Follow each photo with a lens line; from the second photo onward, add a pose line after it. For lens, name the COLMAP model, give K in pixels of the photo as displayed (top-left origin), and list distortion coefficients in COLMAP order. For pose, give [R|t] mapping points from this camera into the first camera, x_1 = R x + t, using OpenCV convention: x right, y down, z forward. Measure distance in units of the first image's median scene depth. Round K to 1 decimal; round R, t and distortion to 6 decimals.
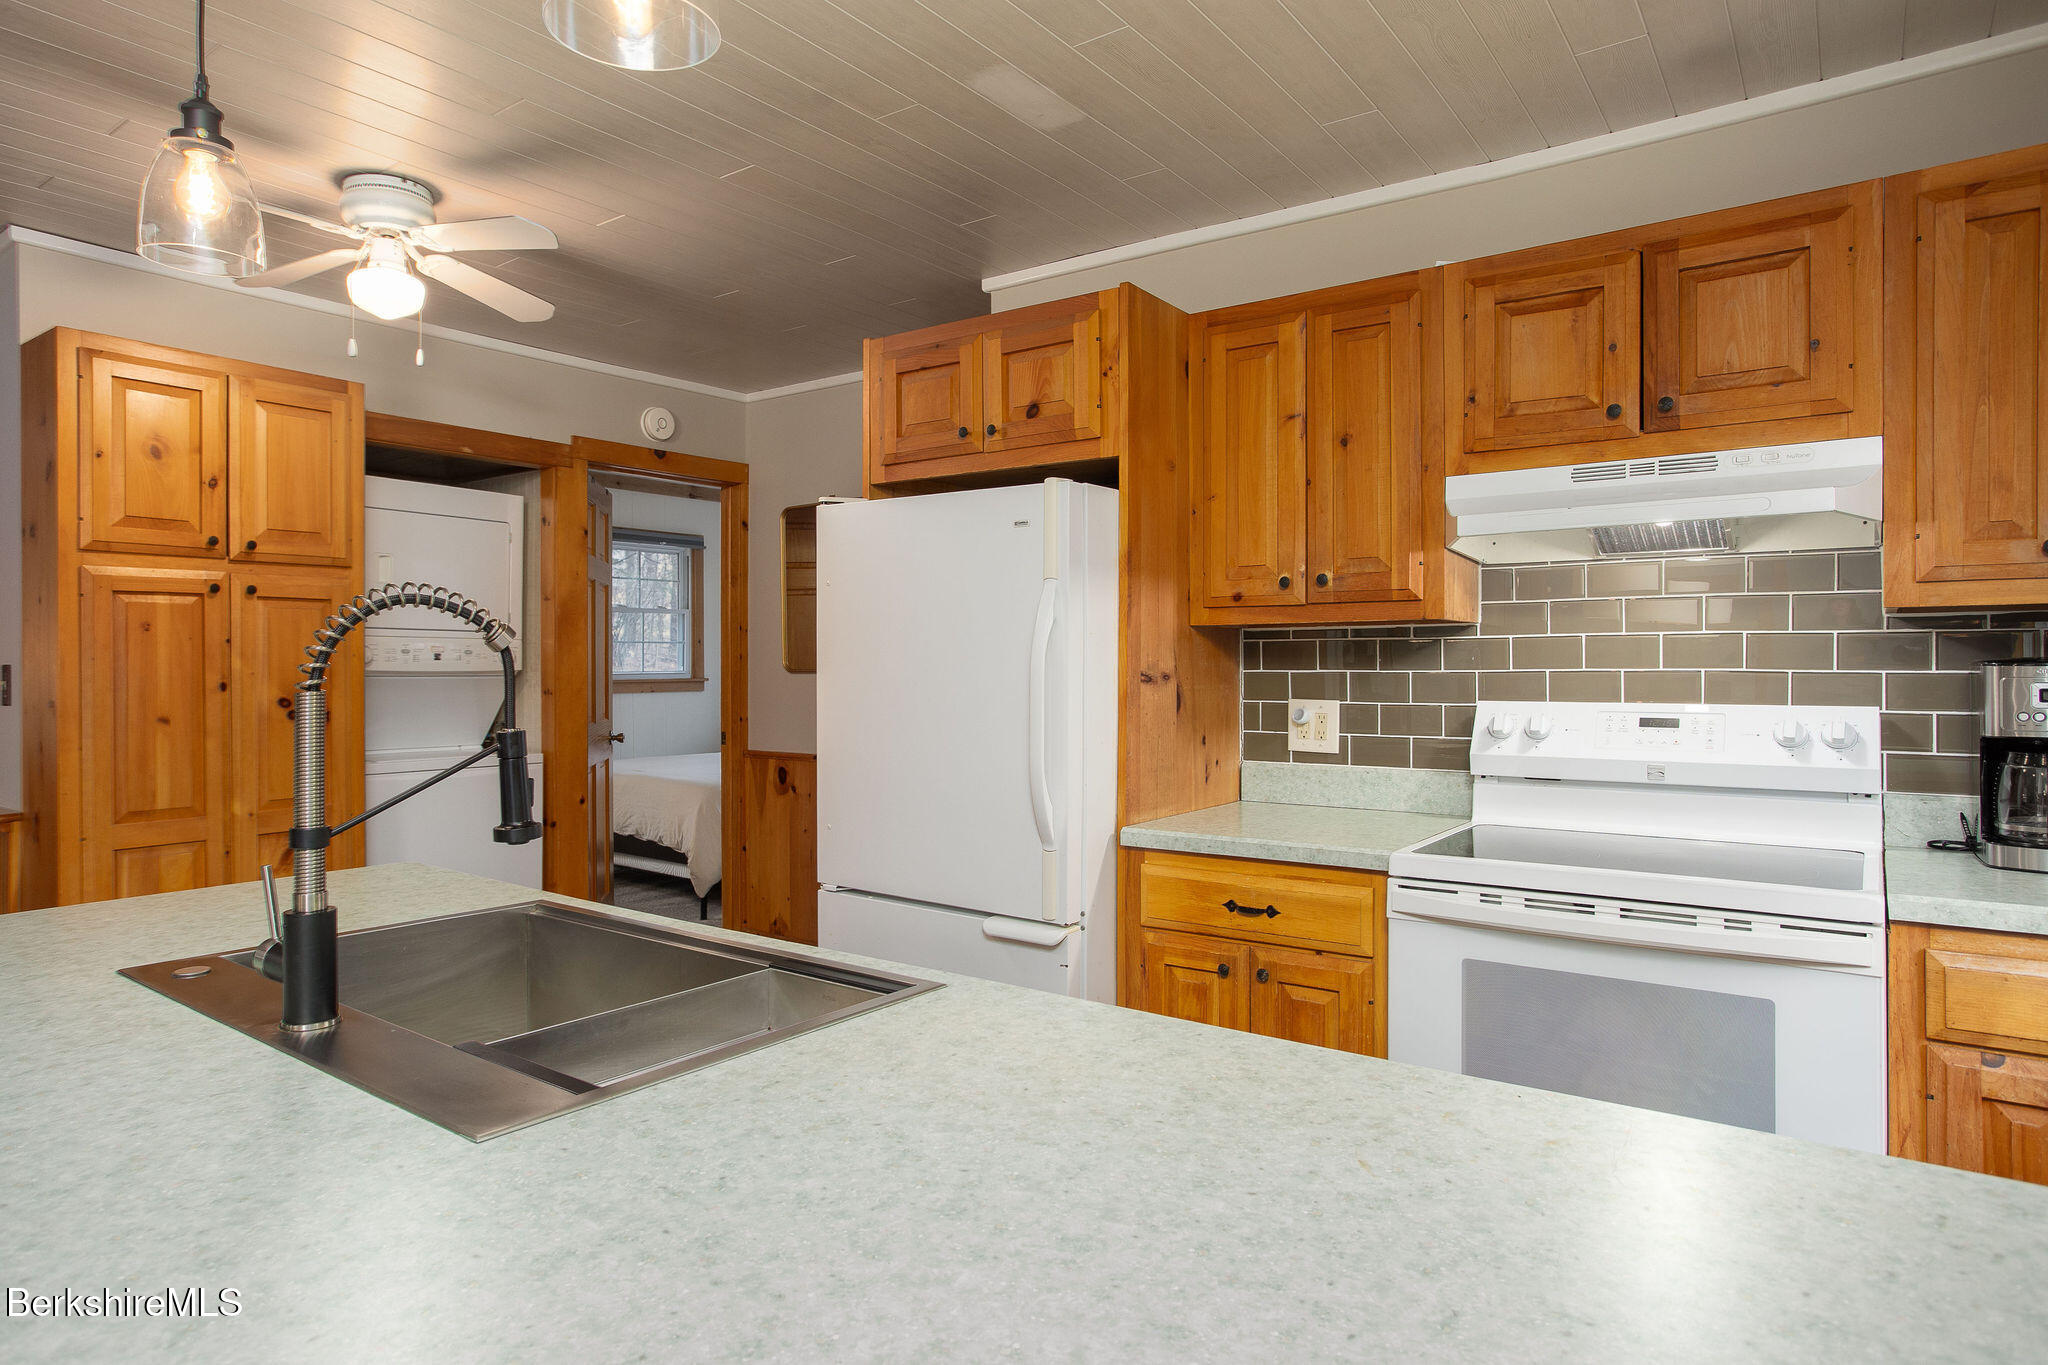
lens RADIAL K [[1180.9, 0, 1009.1], [0, 1180.9, 661.1], [0, 0, 1]] dist [-0.040990, 0.036025]
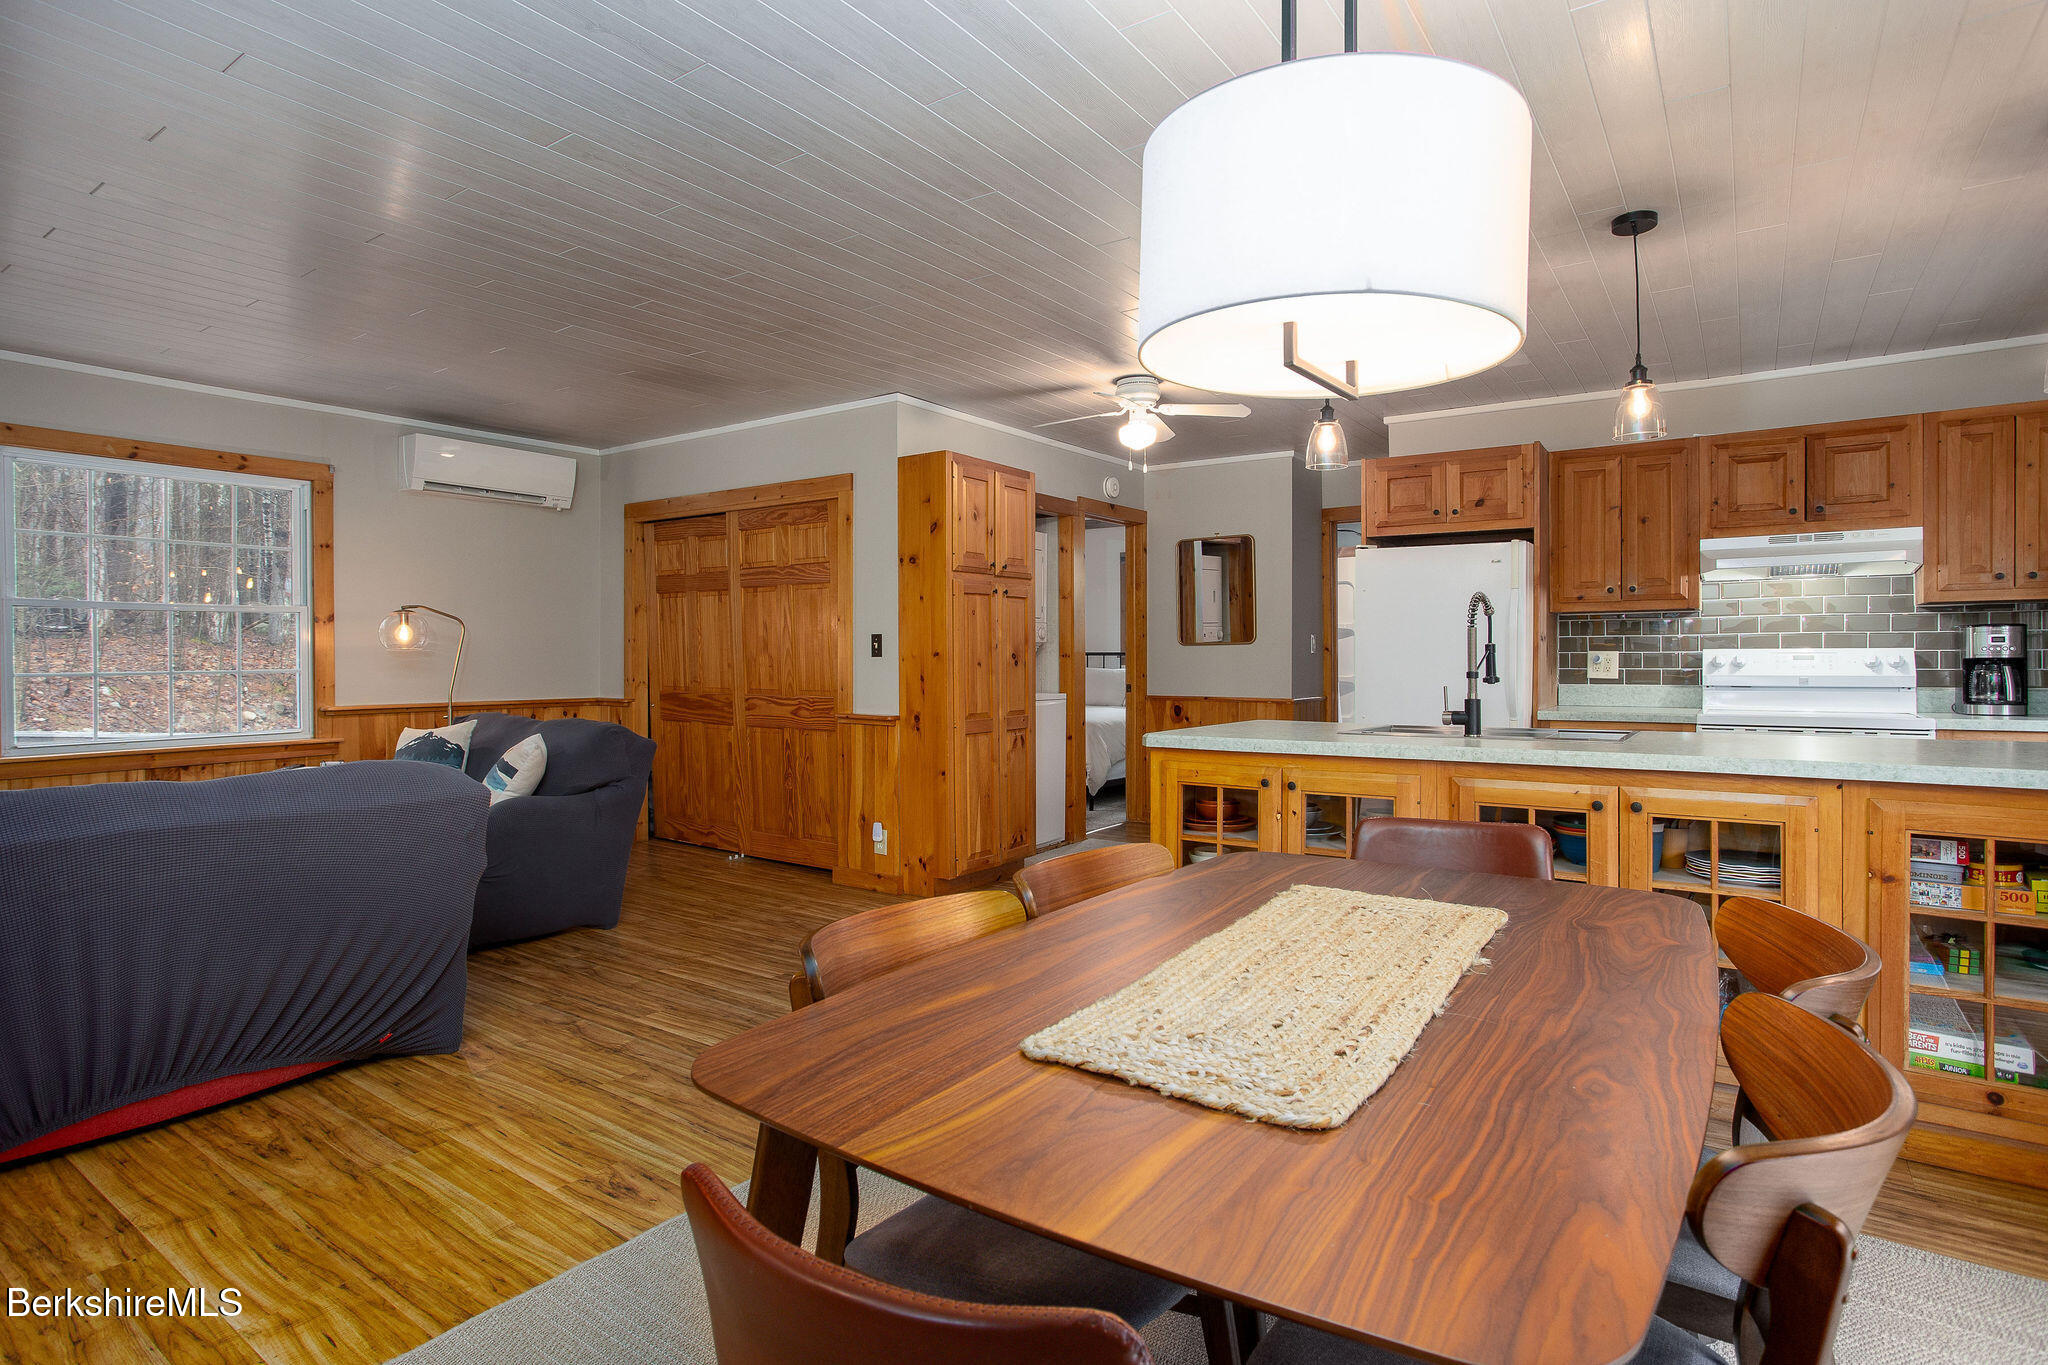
lens RADIAL K [[1073.1, 0, 1024.1], [0, 1073.1, 656.5], [0, 0, 1]] dist [-0.029383, 0.026483]
pose [[0.999496, -0.000545, 0.031729, -0.907689], [0.000530, 1.000000, 0.000472, 0.049540], [-0.031730, -0.000455, 0.999496, -0.865918]]
